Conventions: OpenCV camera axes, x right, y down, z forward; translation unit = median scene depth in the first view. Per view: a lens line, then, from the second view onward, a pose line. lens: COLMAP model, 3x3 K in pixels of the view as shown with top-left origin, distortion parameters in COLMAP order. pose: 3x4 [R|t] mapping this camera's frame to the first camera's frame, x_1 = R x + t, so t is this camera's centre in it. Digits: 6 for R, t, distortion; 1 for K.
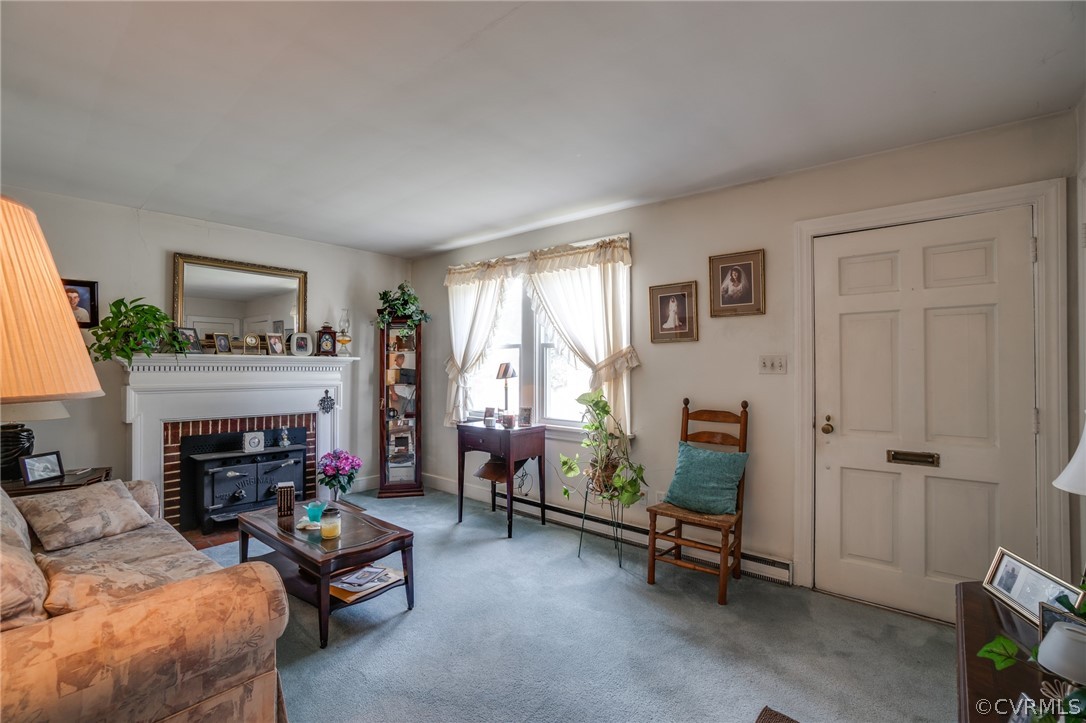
lens RADIAL K [[481.8, 0, 539.9], [0, 481.8, 362.1], [0, 0, 1]] dist [-0.046527, 0.000309]
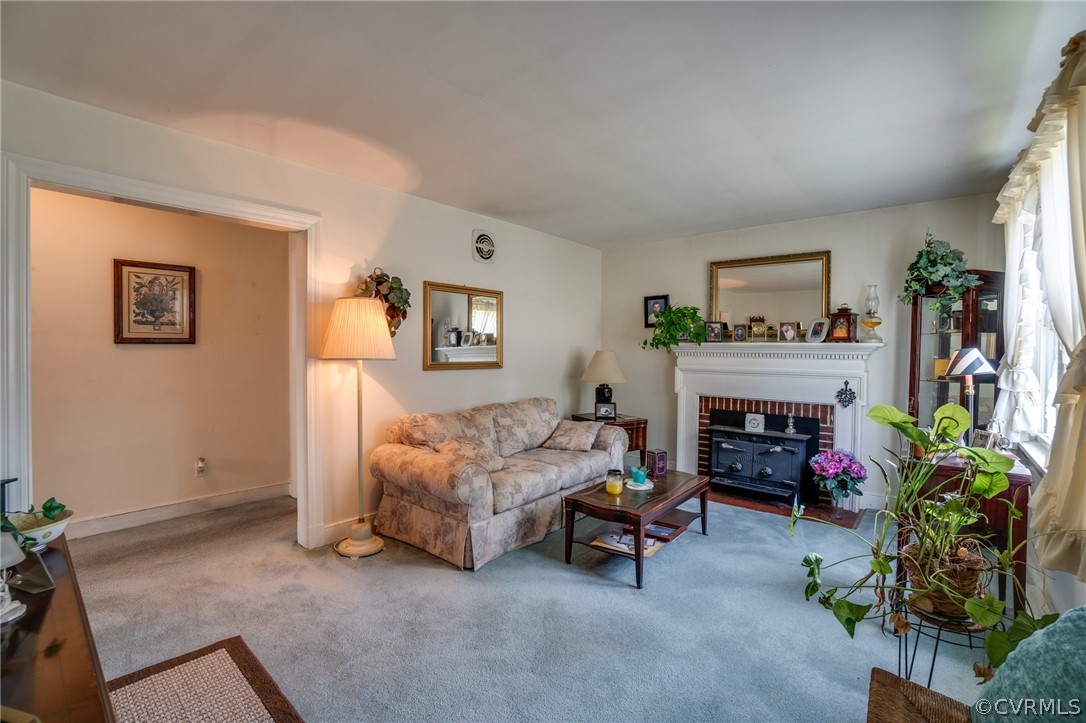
lens RADIAL K [[481.8, 0, 539.9], [0, 481.8, 362.1], [0, 0, 1]] dist [-0.046527, 0.000309]
pose [[-0.006233, 0.024864, -0.999671, 0.474037], [0.002170, 0.999689, 0.024851, 0.000885], [0.999978, -0.002015, -0.006285, 0.497186]]
